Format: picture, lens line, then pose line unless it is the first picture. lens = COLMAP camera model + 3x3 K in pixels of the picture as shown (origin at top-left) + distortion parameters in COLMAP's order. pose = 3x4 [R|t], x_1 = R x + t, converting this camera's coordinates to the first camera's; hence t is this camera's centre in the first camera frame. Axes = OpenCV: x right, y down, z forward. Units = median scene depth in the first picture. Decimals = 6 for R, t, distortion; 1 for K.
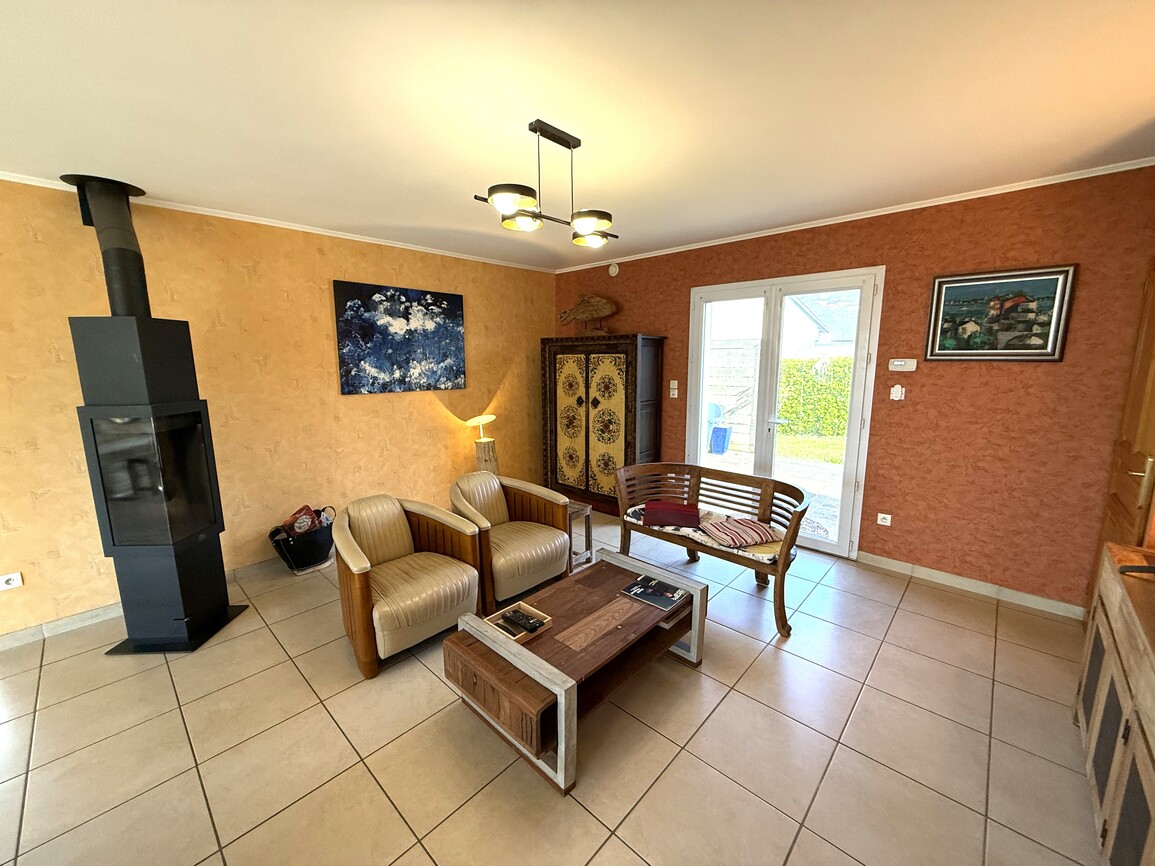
lens RADIAL K [[460.5, 0, 573.7], [0, 460.5, 432.6], [0, 0, 1]] dist [-0.002473, 0.000417]
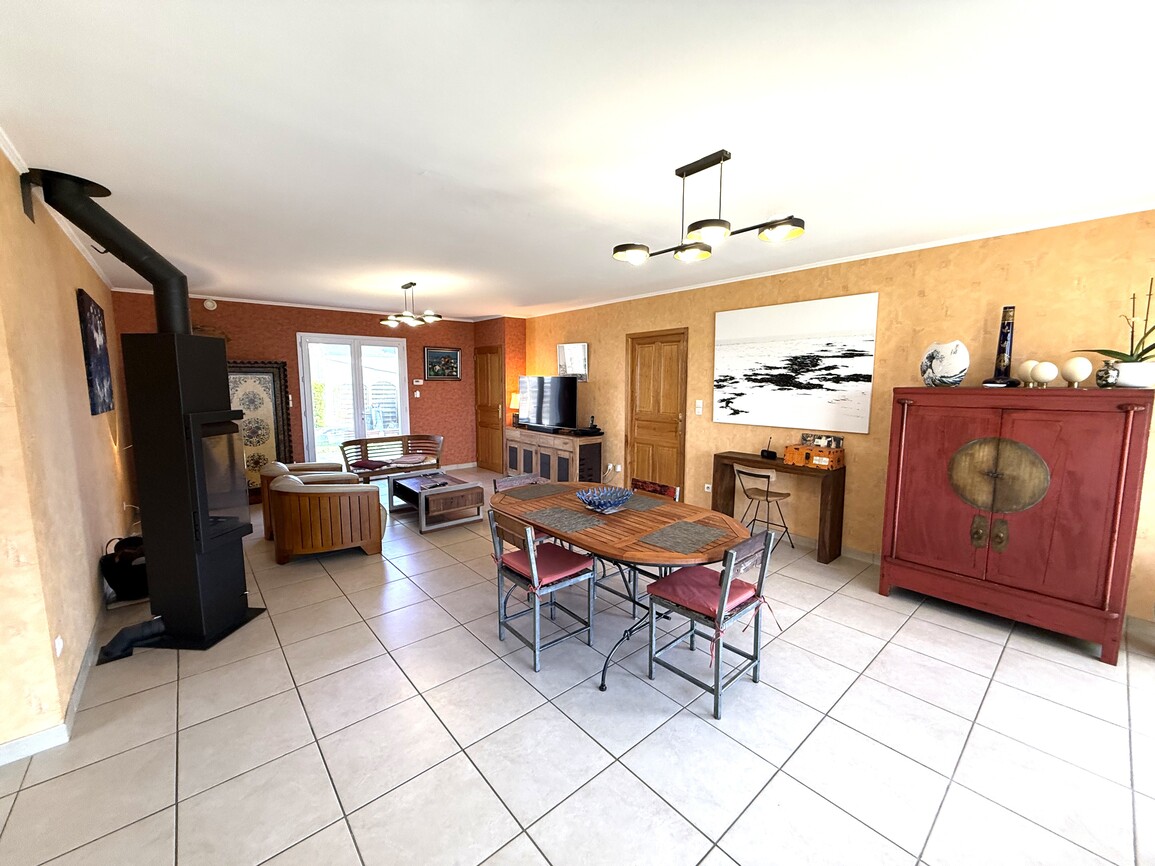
lens RADIAL K [[460.5, 0, 576.6], [0, 460.5, 432.6], [0, 0, 1]] dist [-0.002473, 0.000417]
pose [[0.103754, -0.106562, 0.988878, -1.246628], [0.162363, 0.982721, 0.088863, 0.022043], [-0.981261, 0.151337, 0.119263, -0.021099]]
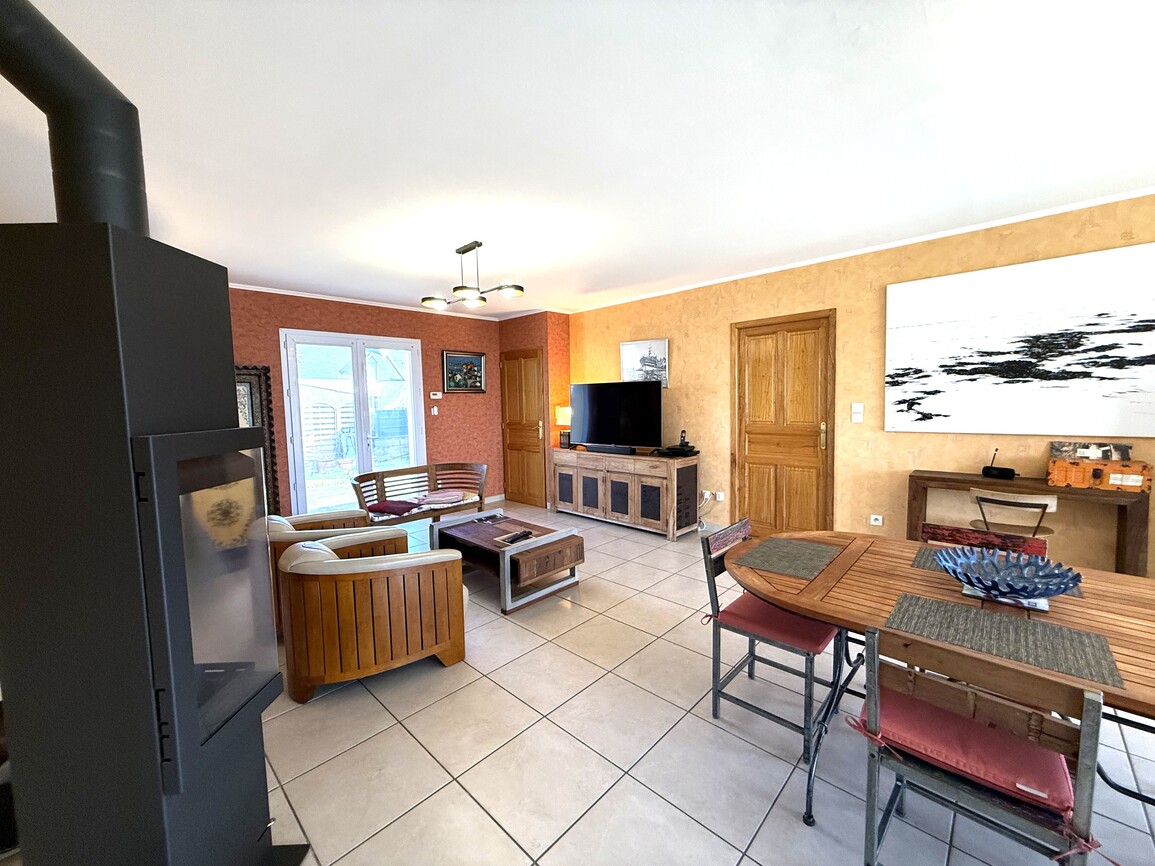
lens RADIAL K [[460.5, 0, 576.4], [0, 460.5, 432.4], [0, 0, 1]] dist [-0.002473, 0.000417]
pose [[0.008372, -0.064094, 0.997909, -0.898483], [0.188630, 0.980129, 0.061369, -0.008794], [-0.982012, 0.187722, 0.020295, 0.362297]]
